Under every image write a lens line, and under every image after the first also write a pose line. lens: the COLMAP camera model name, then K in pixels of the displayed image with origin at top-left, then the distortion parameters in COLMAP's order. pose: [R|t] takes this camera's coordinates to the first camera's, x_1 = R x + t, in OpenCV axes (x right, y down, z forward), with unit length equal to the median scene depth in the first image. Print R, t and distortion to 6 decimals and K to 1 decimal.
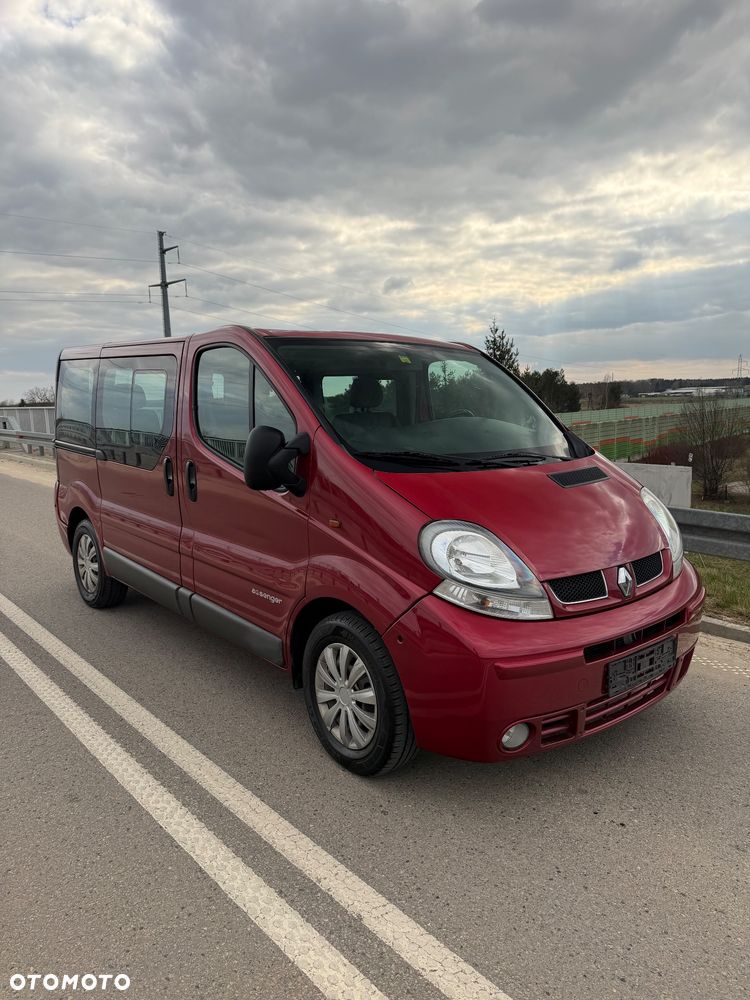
lens RADIAL K [[717.2, 0, 376.0], [0, 717.2, 504.8], [0, 0, 1]] dist [0.030016, -0.036932]
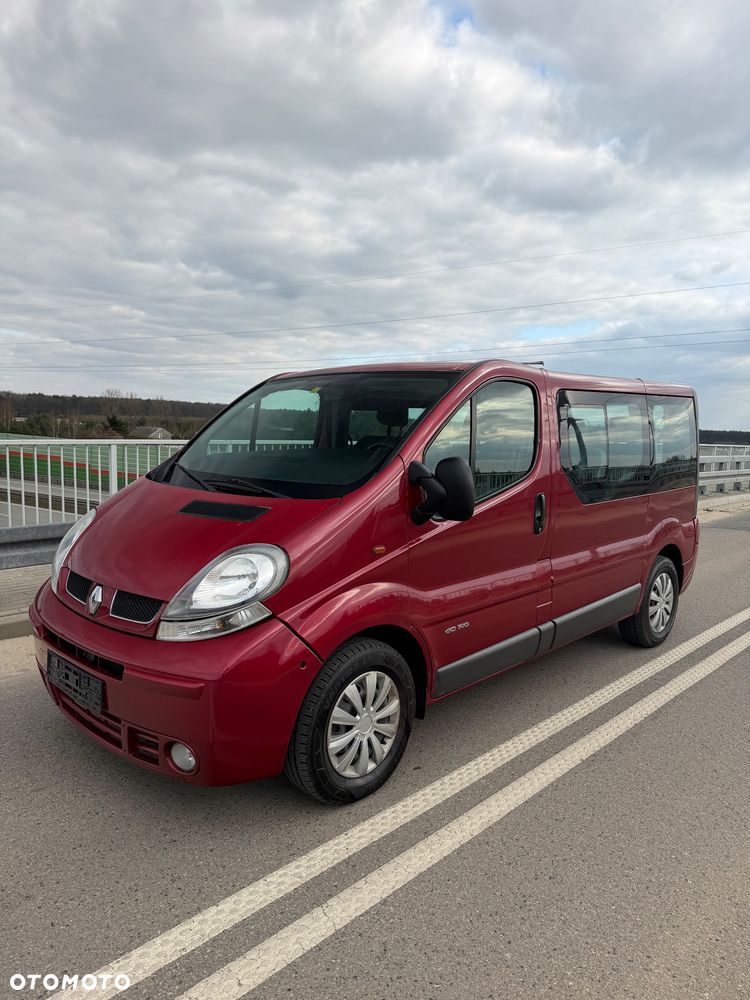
lens RADIAL K [[717.2, 0, 369.1], [0, 717.2, 501.8], [0, 0, 1]] dist [0.030016, -0.036932]
pose [[0.091707, 0.111178, -0.989560, 0.082409], [-0.169374, 0.981009, 0.094520, -0.011556], [0.981276, 0.158938, 0.108796, 0.074419]]
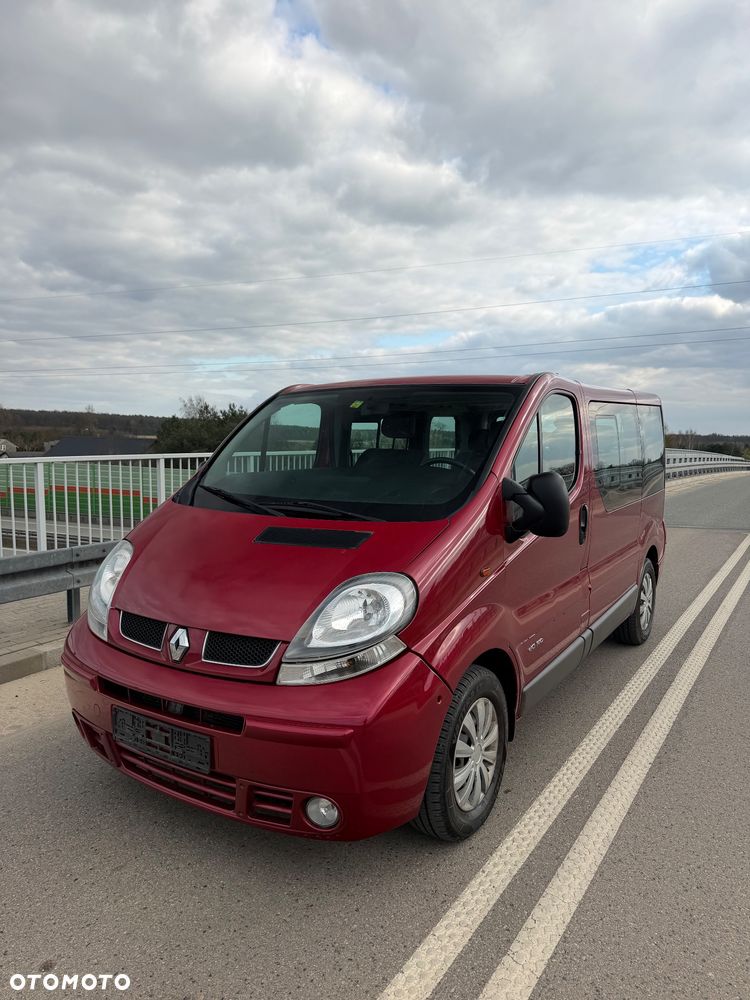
lens RADIAL K [[717.2, 0, 380.8], [0, 717.2, 497.1], [0, 0, 1]] dist [0.030016, -0.036932]
pose [[0.293884, 0.089661, -0.951626, 0.075981], [-0.147548, 0.987913, 0.047513, -0.009527], [0.944384, 0.126447, 0.303561, 0.056036]]
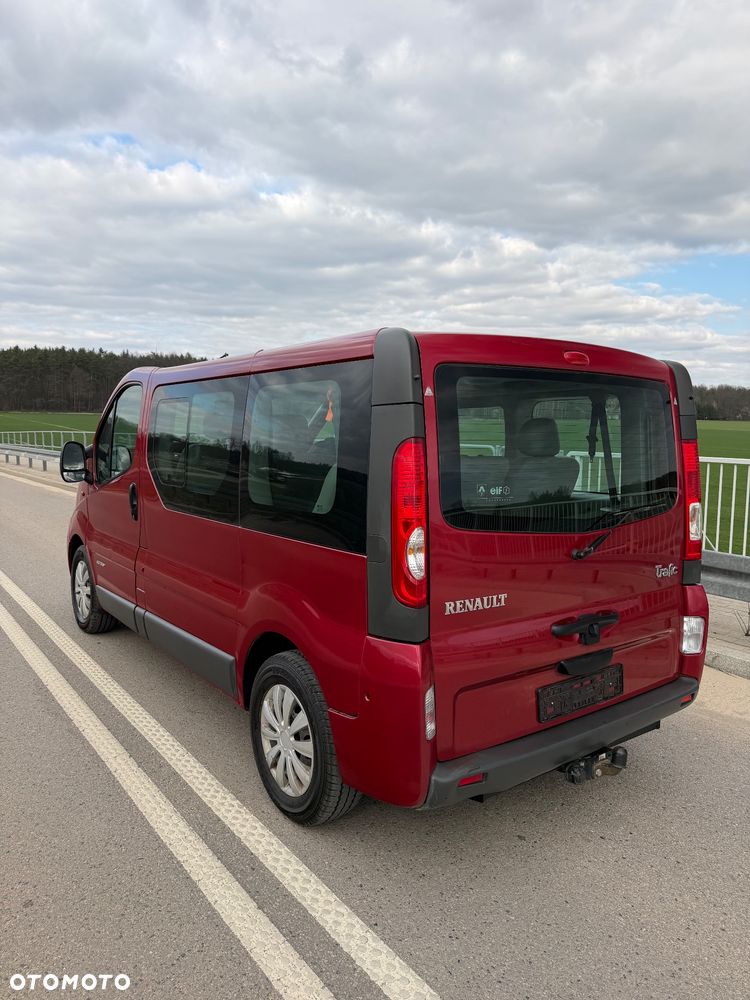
lens RADIAL K [[696.8, 0, 380.0], [0, 696.8, 464.6], [0, 0, 1]] dist [-0.050891, 0.011750]
pose [[-0.997989, -0.021374, 0.059674, -0.025592], [-0.008888, 0.979321, 0.202117, -0.027167], [-0.062760, 0.201180, -0.977542, 0.178562]]
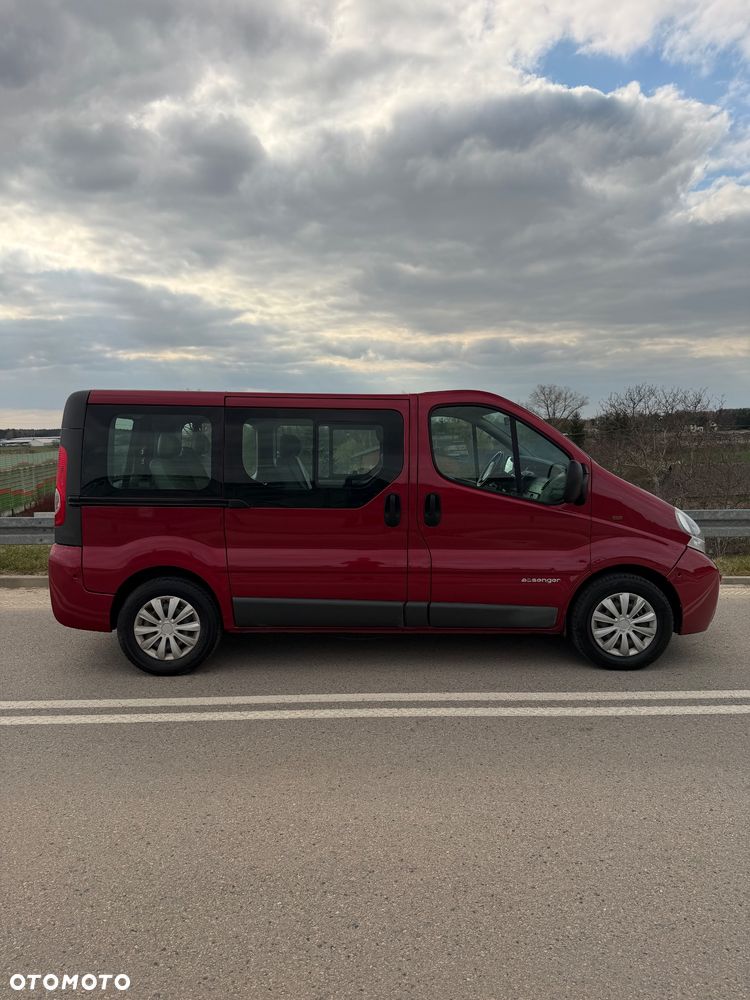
lens RADIAL K [[717.2, 0, 388.0], [0, 717.2, 498.9], [0, 0, 1]] dist [0.030016, -0.036932]
pose [[0.636726, -0.064609, 0.768378, -0.096970], [0.123013, 0.992233, -0.018504, -0.003028], [-0.761215, 0.106303, 0.639728, 0.020595]]
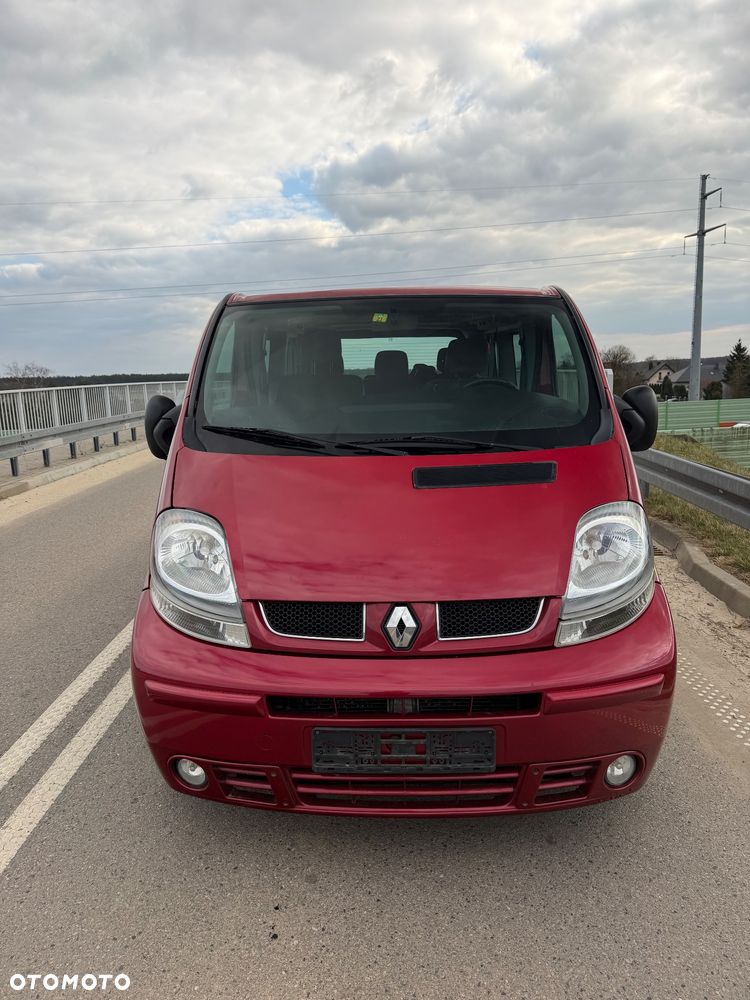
lens RADIAL K [[717.2, 0, 368.2], [0, 717.2, 495.3], [0, 0, 1]] dist [0.030016, -0.036932]
pose [[0.738992, 0.110452, -0.664599, 0.046325], [-0.082318, 0.993881, 0.073645, -0.004277], [0.668666, 0.000285, 0.743562, 0.026930]]
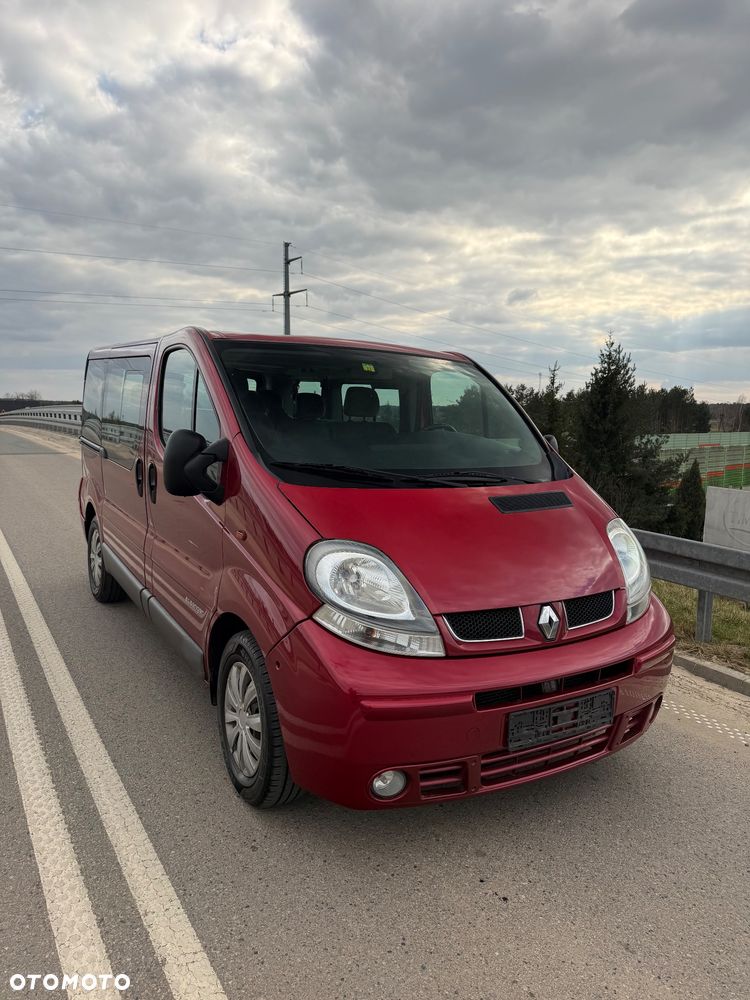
lens RADIAL K [[717.2, 0, 377.7], [0, 717.2, 502.5], [0, 0, 1]] dist [0.030016, -0.036932]
pose [[0.985924, 0.060097, -0.156019, 0.015871], [-0.062769, 0.997953, -0.012252, -0.001006], [0.154963, 0.021873, 0.987678, 0.005118]]
